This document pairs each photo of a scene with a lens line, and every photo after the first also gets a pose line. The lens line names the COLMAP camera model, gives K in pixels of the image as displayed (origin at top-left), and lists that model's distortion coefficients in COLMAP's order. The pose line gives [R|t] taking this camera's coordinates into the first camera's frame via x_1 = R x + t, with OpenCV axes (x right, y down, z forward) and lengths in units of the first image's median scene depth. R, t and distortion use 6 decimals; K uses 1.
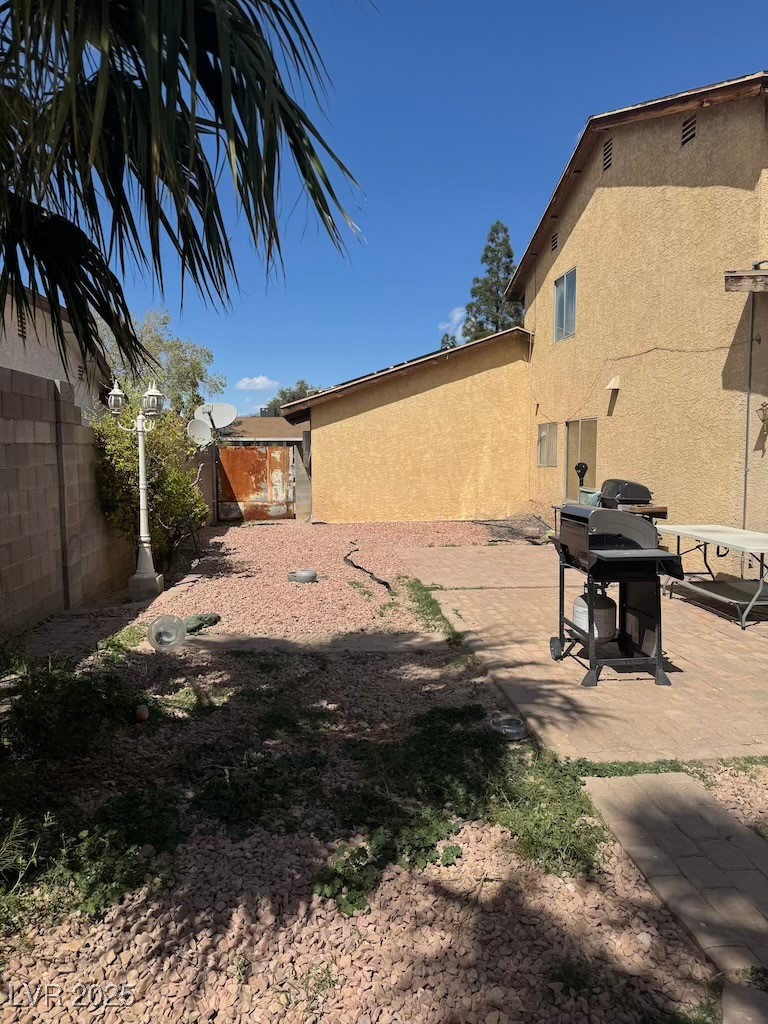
lens RADIAL K [[707.3, 0, 363.7], [0, 707.3, 509.4], [0, 0, 1]] dist [0.083585, -0.129553]
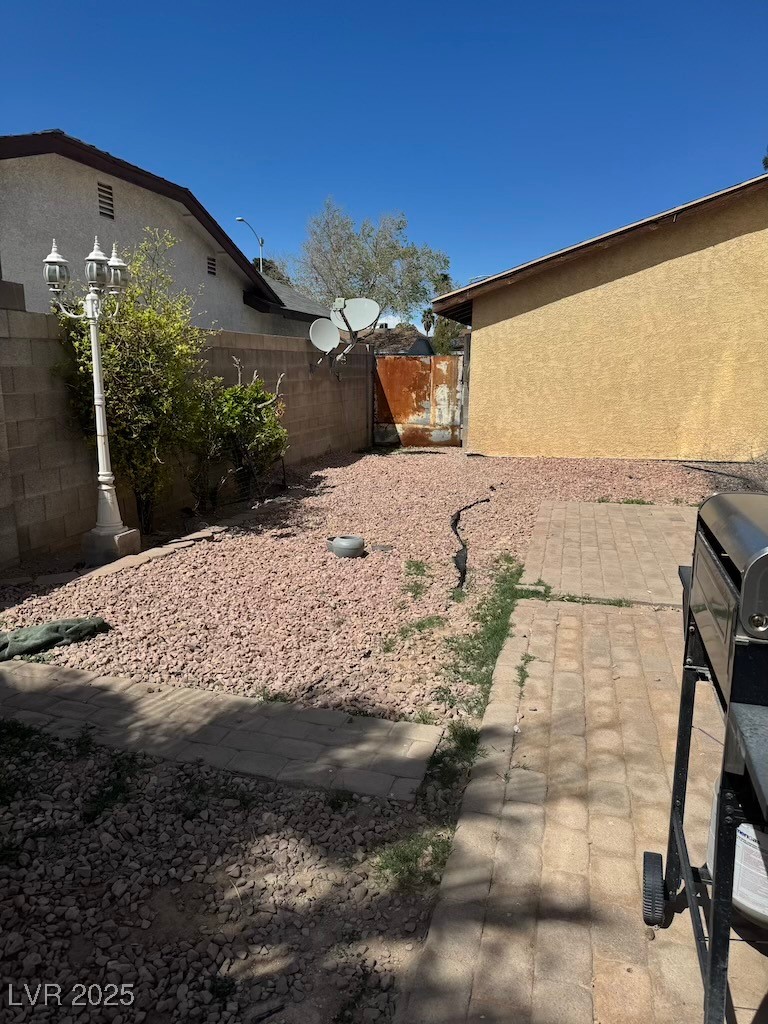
lens RADIAL K [[707.3, 0, 363.7], [0, 707.3, 509.4], [0, 0, 1]] dist [0.083585, -0.129553]
pose [[0.939912, 0.072023, -0.333732, 0.085016], [-0.033409, 0.992207, 0.120038, -0.010684], [0.339777, -0.101676, 0.934994, 0.227111]]
